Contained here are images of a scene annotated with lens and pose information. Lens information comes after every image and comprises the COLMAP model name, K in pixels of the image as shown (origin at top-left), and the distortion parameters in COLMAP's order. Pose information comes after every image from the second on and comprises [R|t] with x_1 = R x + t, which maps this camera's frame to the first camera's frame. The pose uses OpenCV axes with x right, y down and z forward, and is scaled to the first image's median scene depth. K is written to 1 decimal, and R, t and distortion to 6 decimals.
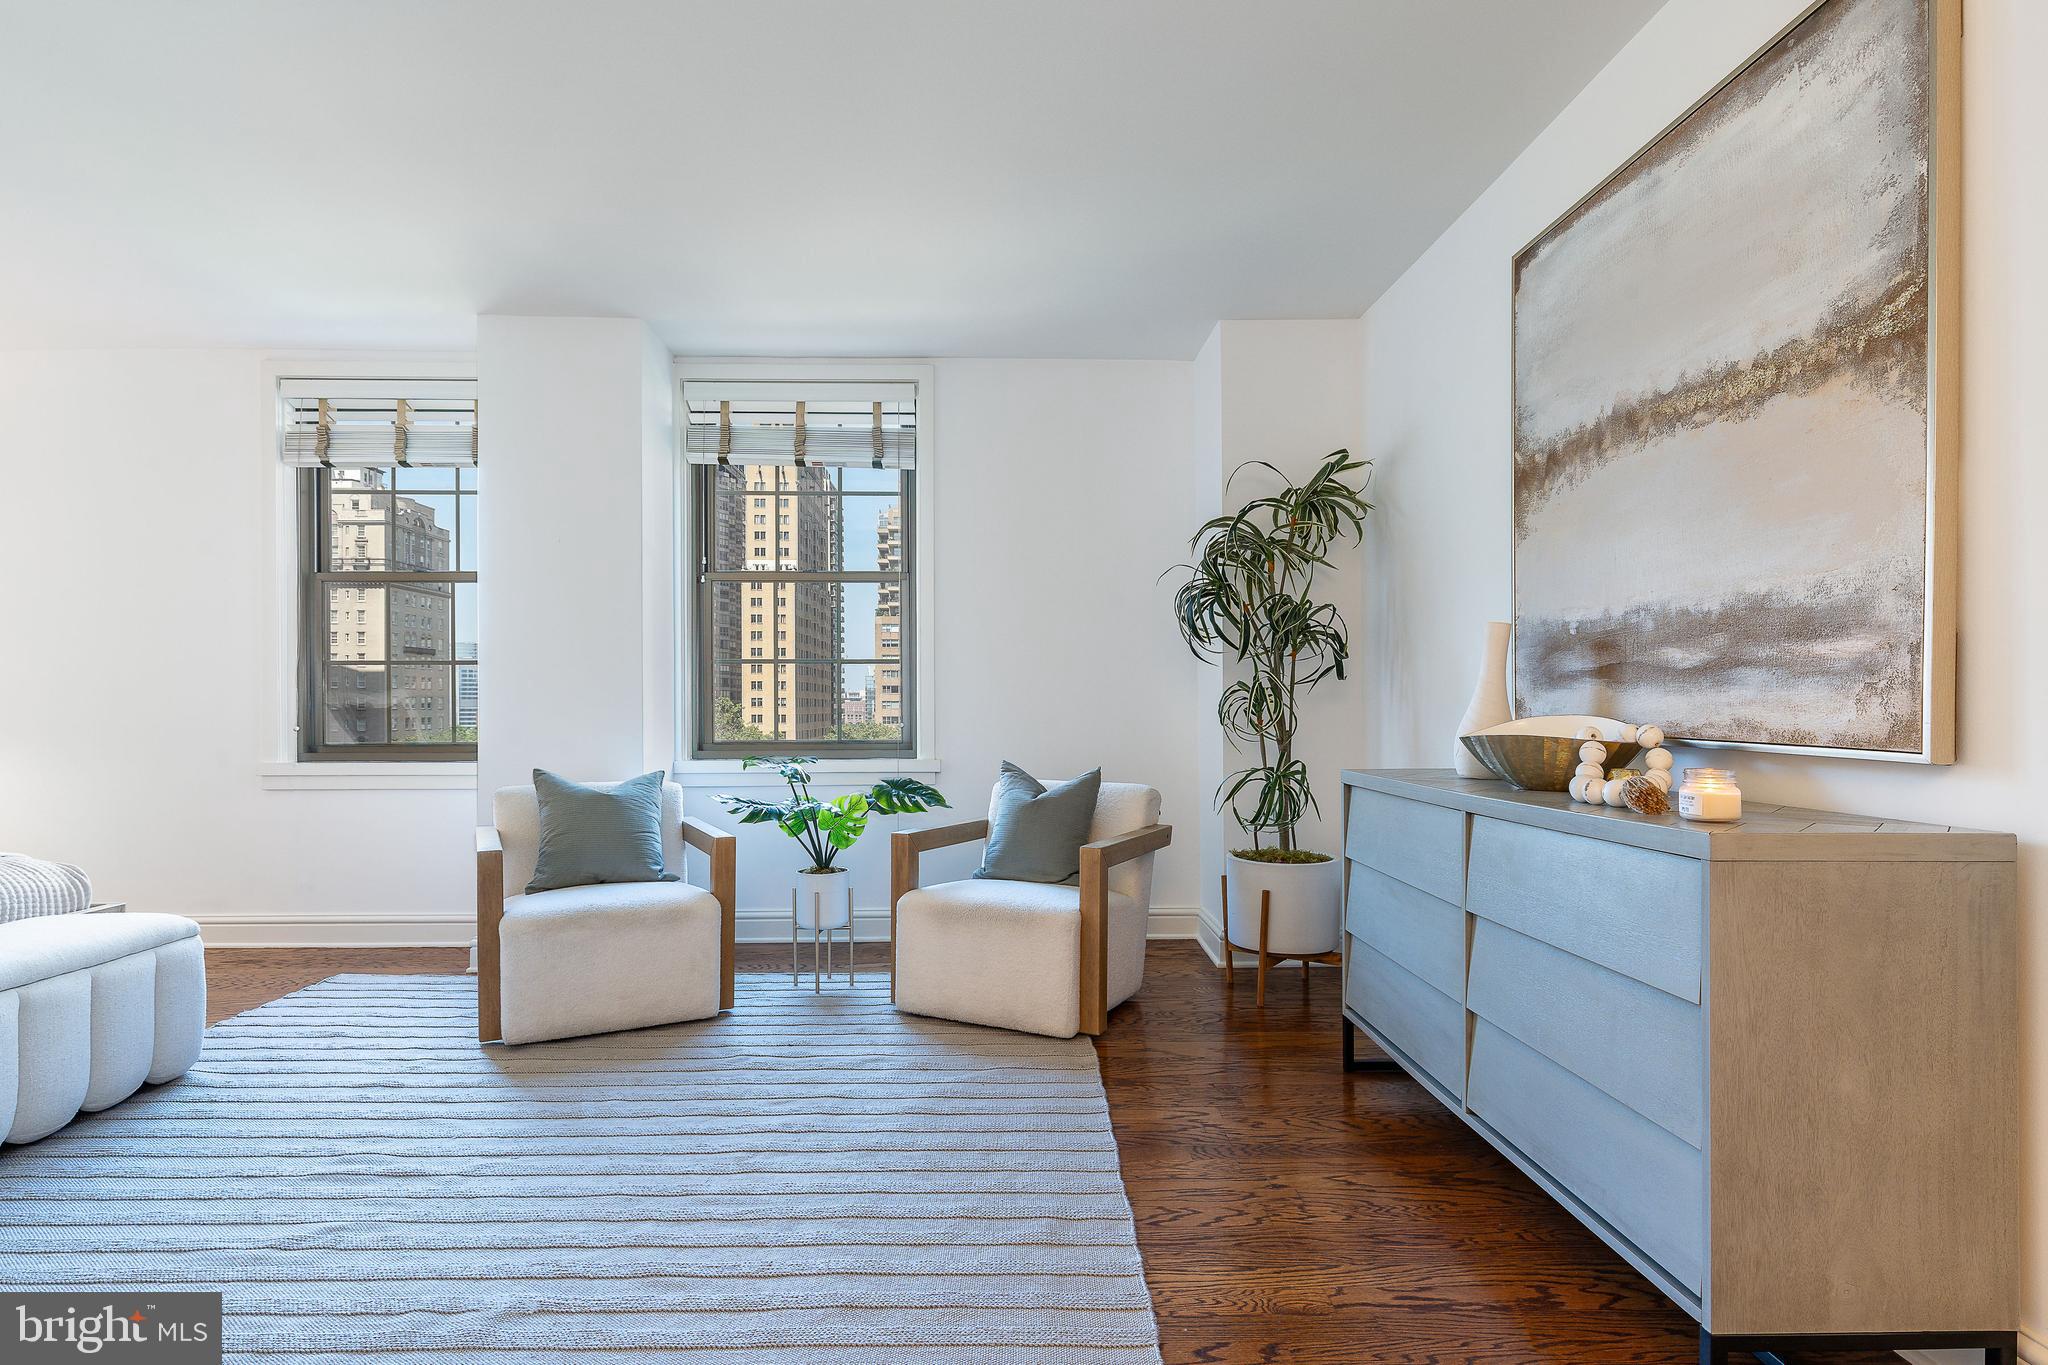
lens RADIAL K [[1068.9, 0, 1021.5], [0, 1068.9, 707.5], [0, 0, 1]] dist [-0.000991, -0.001524]
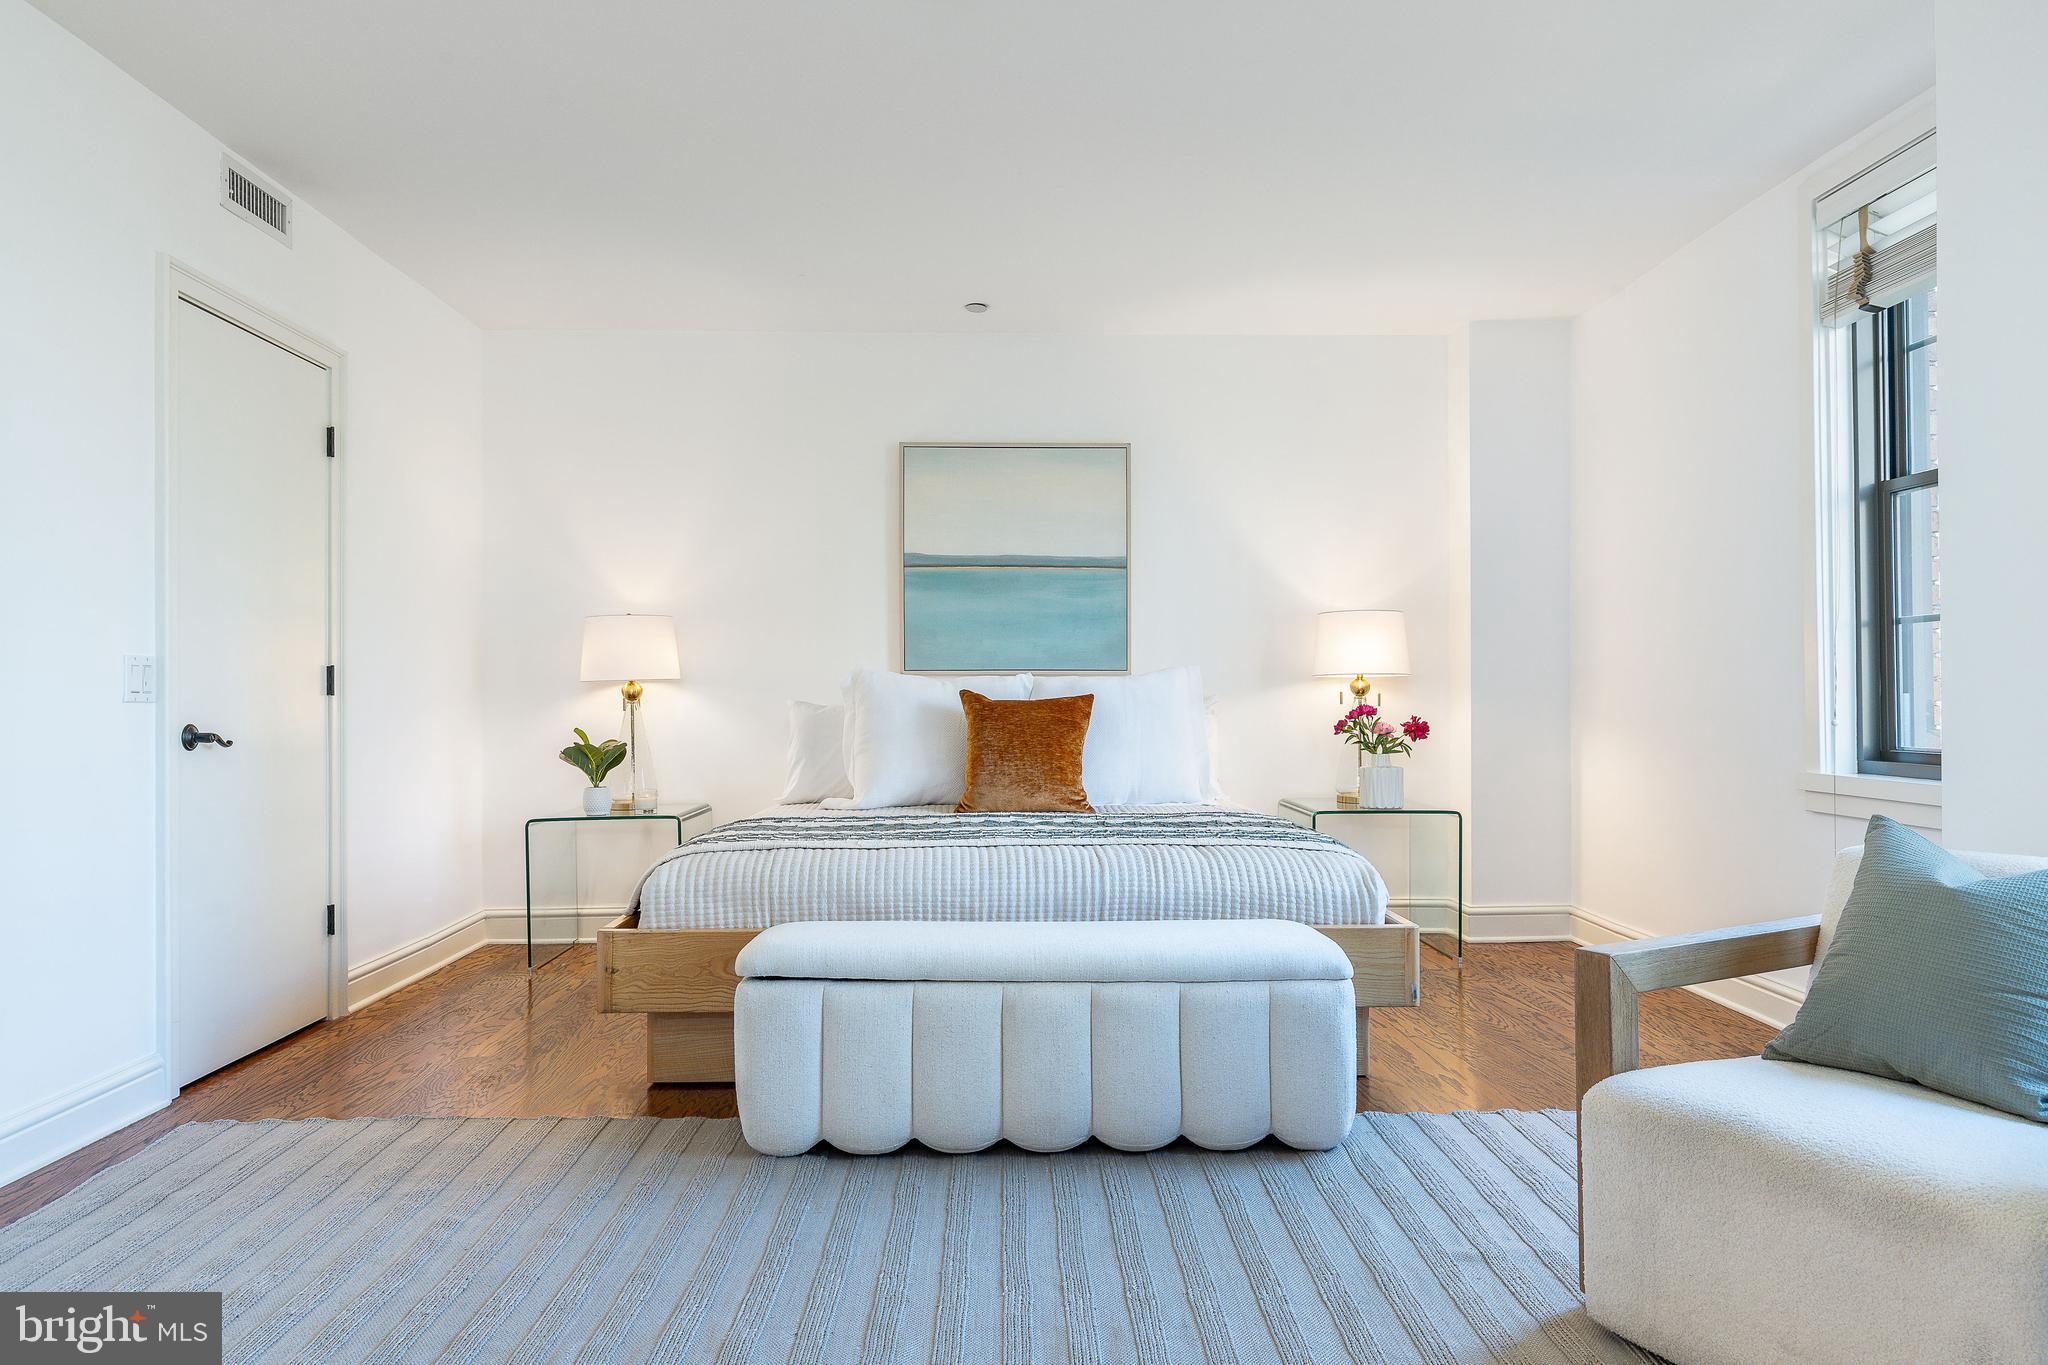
lens RADIAL K [[1290.1, 0, 1020.3], [0, 1290.1, 692.1], [0, 0, 1]] dist [0.002600, 0.002936]
pose [[0.002845, 0.002807, -0.999992, 0.164801], [-0.000547, 0.999996, 0.002805, -0.001931], [0.999996, 0.000539, 0.002847, 0.686845]]
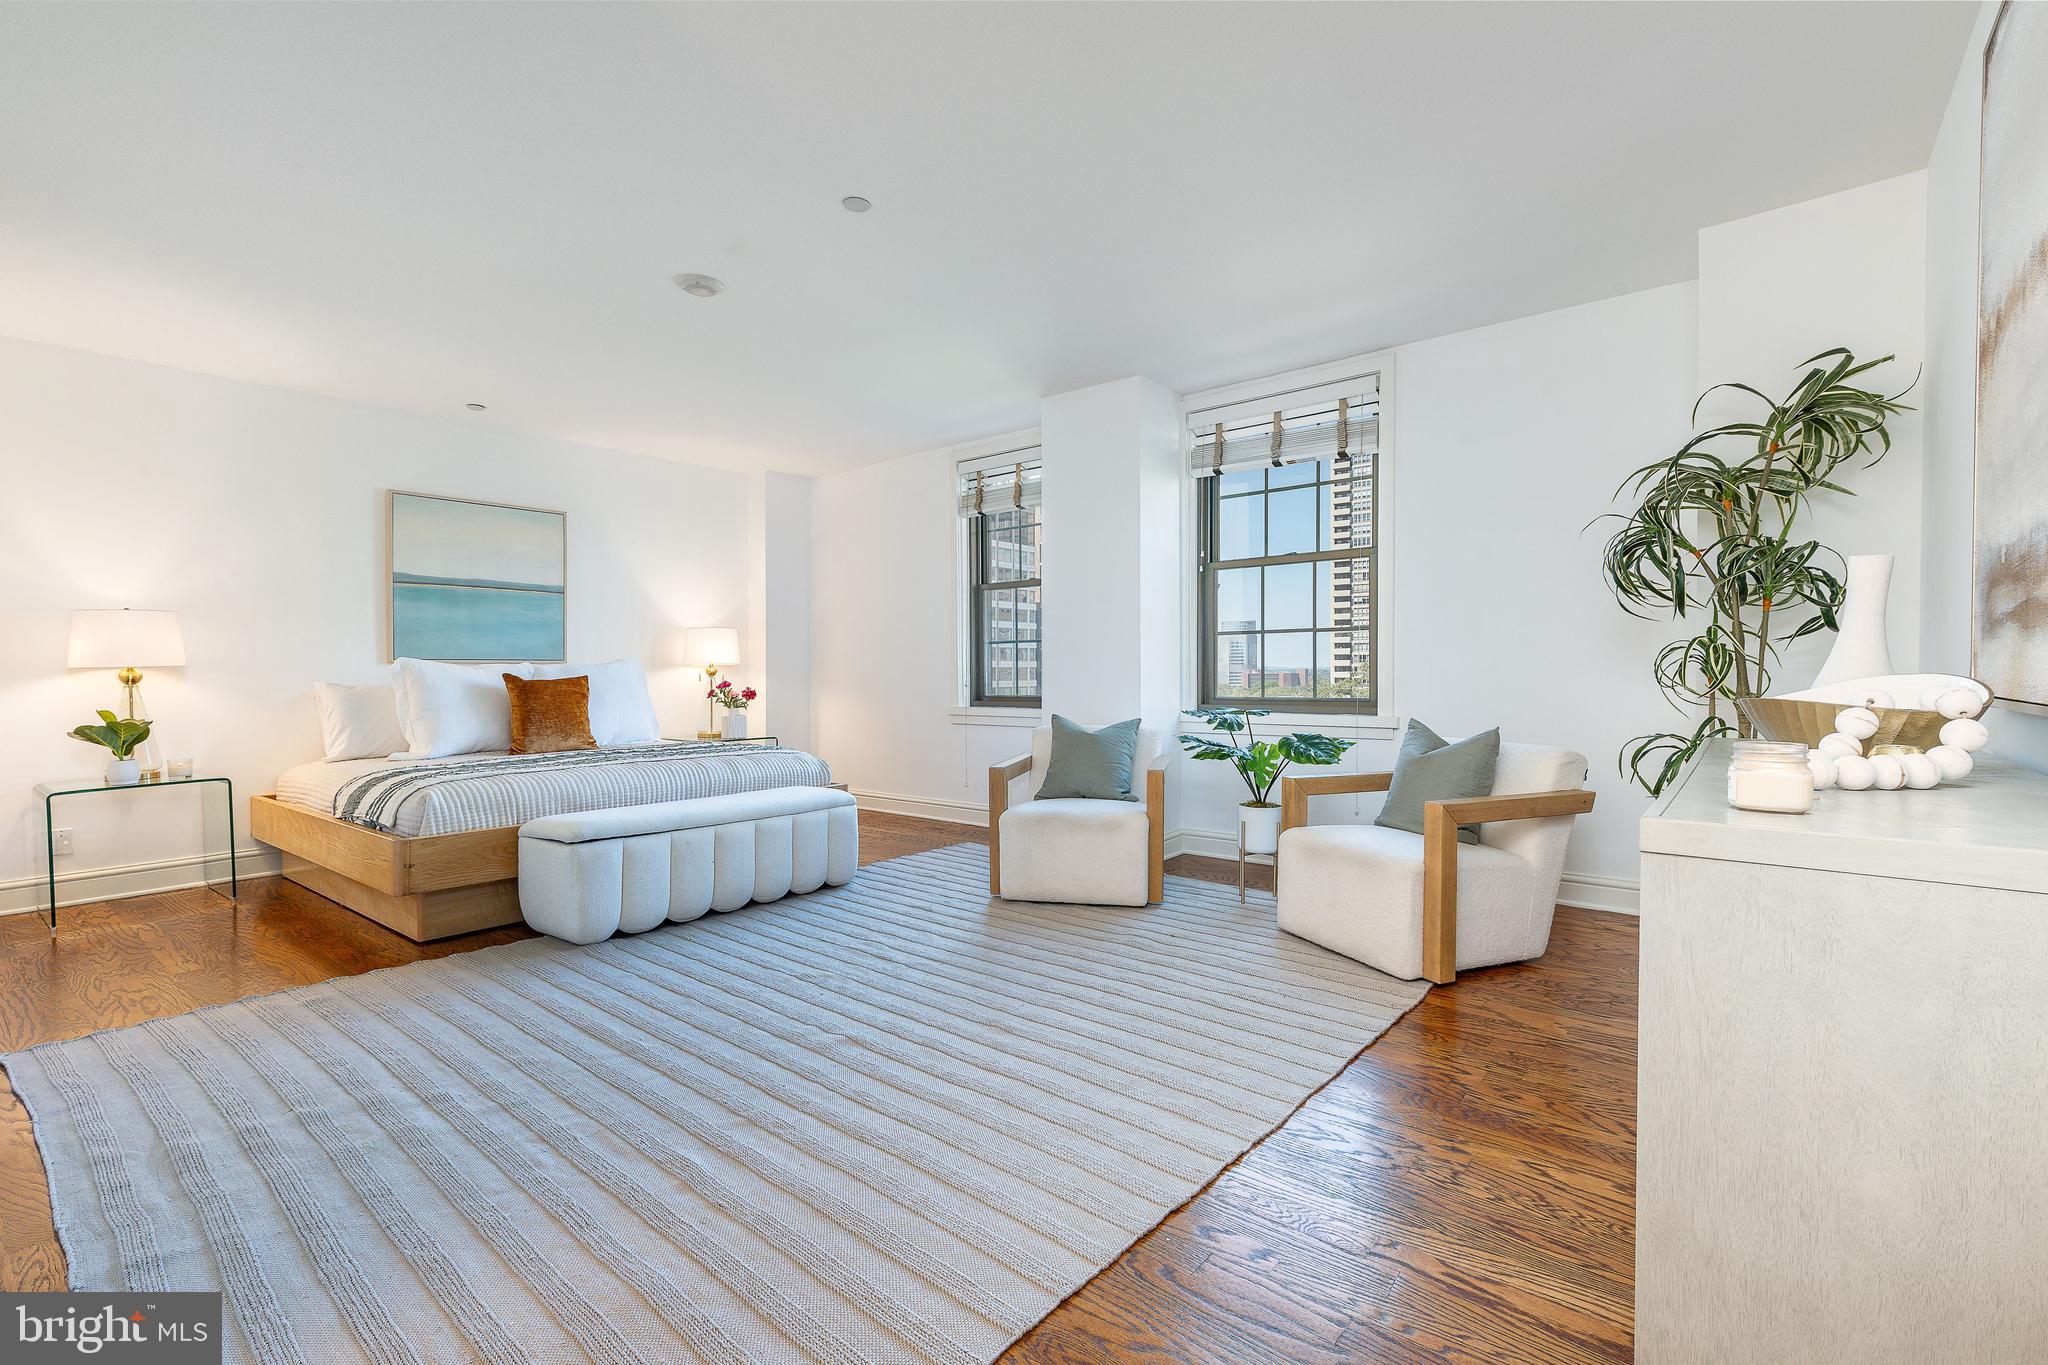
lens RADIAL K [[902.0, 0, 1018.9], [0, 902.0, 685.7], [0, 0, 1]] dist [0.003658, -0.000715]
pose [[0.751288, 0.006054, -0.659947, 0.348331], [0.005251, 0.999871, 0.015150, 0.001897], [0.659954, -0.014848, 0.751159, 0.077952]]
